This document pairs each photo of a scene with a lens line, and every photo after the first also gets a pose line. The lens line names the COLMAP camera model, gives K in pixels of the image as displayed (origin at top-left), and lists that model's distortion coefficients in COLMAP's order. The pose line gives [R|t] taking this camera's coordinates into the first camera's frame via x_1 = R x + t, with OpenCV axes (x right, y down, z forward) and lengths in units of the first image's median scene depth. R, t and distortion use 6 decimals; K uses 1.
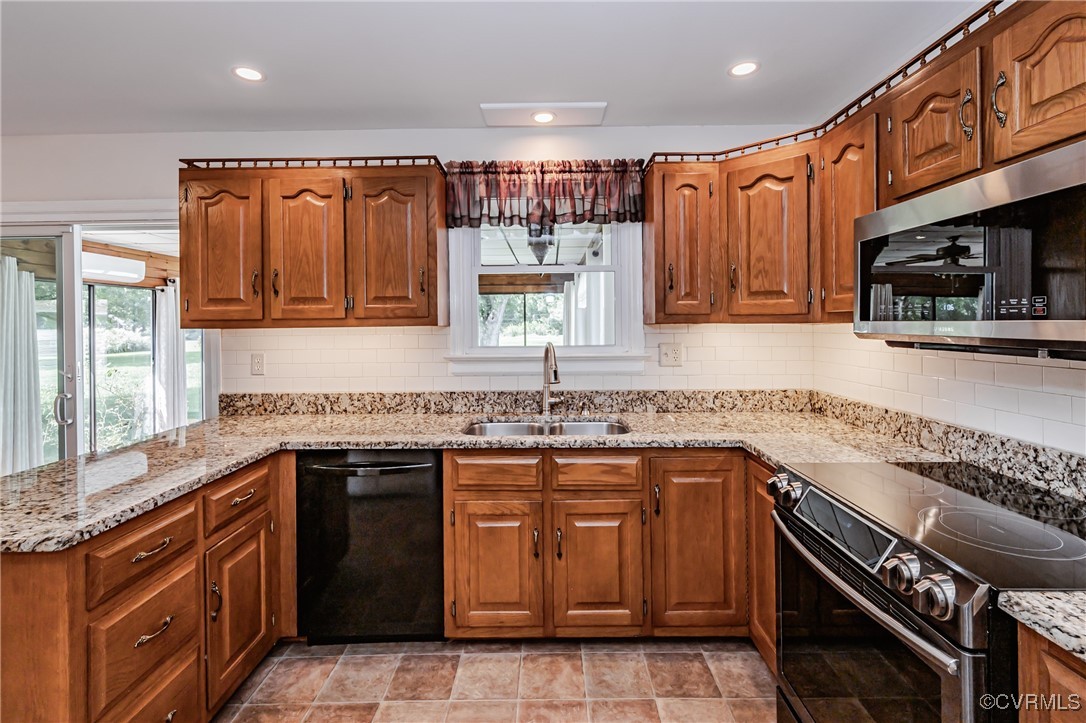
lens RADIAL K [[487.9, 0, 540.6], [0, 487.9, 329.0], [0, 0, 1]] dist [-0.000332, 0.000041]
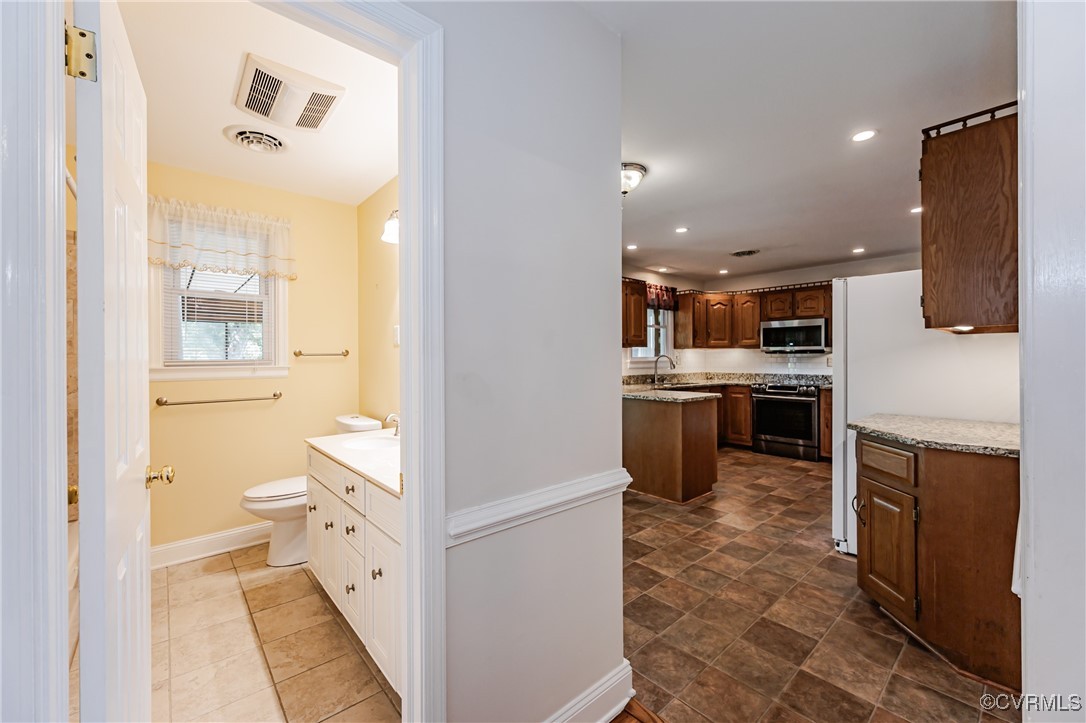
lens RADIAL K [[438.4, 0, 537.3], [0, 438.4, 359.8], [0, 0, 1]] dist [-0.001216, -0.000145]
pose [[0.745460, -0.000668, 0.666550, -2.777078], [0.003480, 0.999990, -0.002889, 0.079204], [-0.666541, 0.004473, 0.745455, -0.417256]]
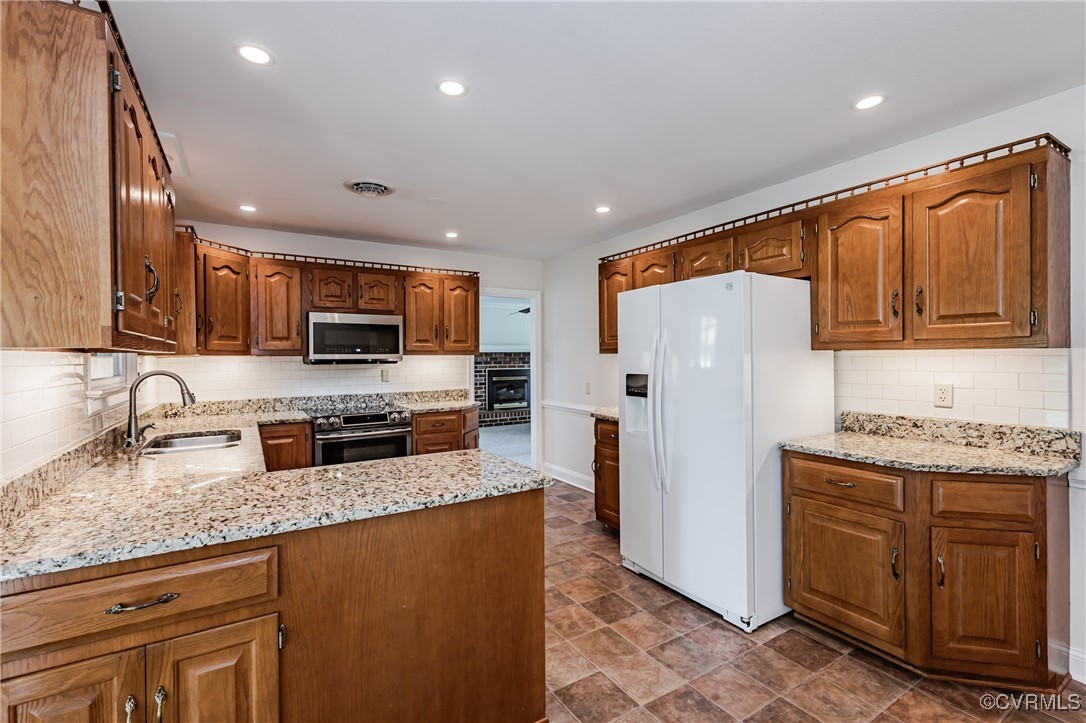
lens RADIAL K [[484.2, 0, 543.0], [0, 484.2, 361.5], [0, 0, 1]] dist [0.001384, 0.000543]
pose [[-0.540503, 0.002418, 0.841339, -1.753731], [0.015650, 0.999852, 0.007180, 0.015468], [-0.841197, 0.017047, -0.540460, 1.163194]]
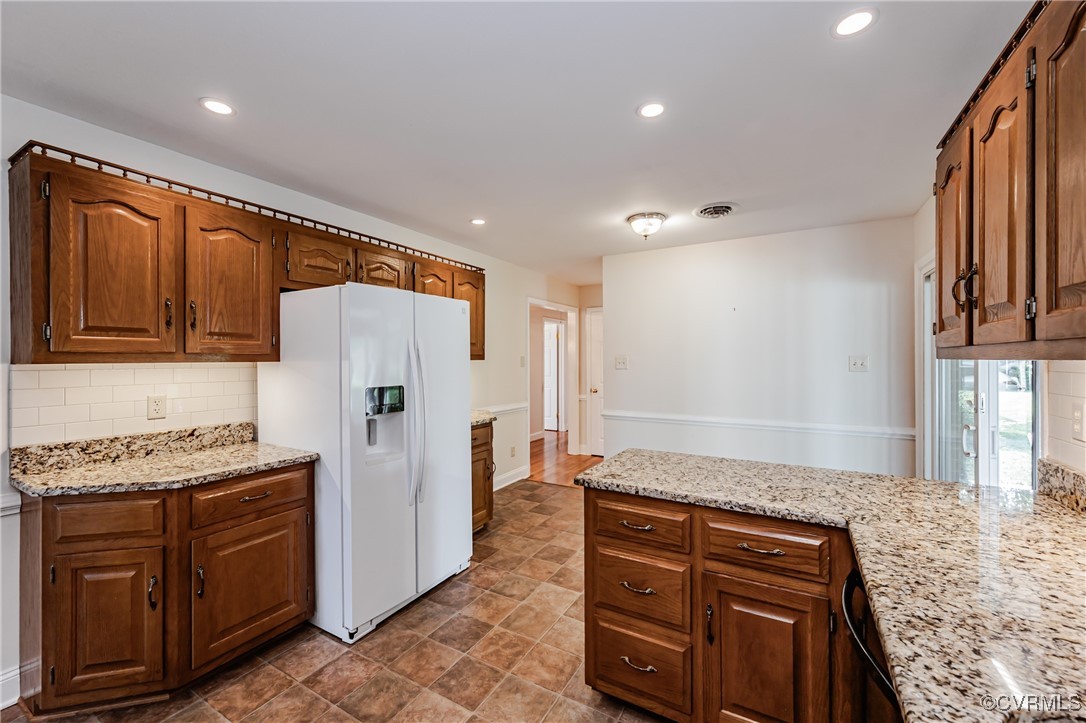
lens RADIAL K [[438.4, 0, 537.3], [0, 438.4, 359.8], [0, 0, 1]] dist [-0.001216, -0.000145]
pose [[-0.491893, 0.014258, -0.870539, 0.262183], [0.012566, 0.999878, 0.009276, -0.004192], [0.870565, -0.006377, -0.492012, 1.018365]]
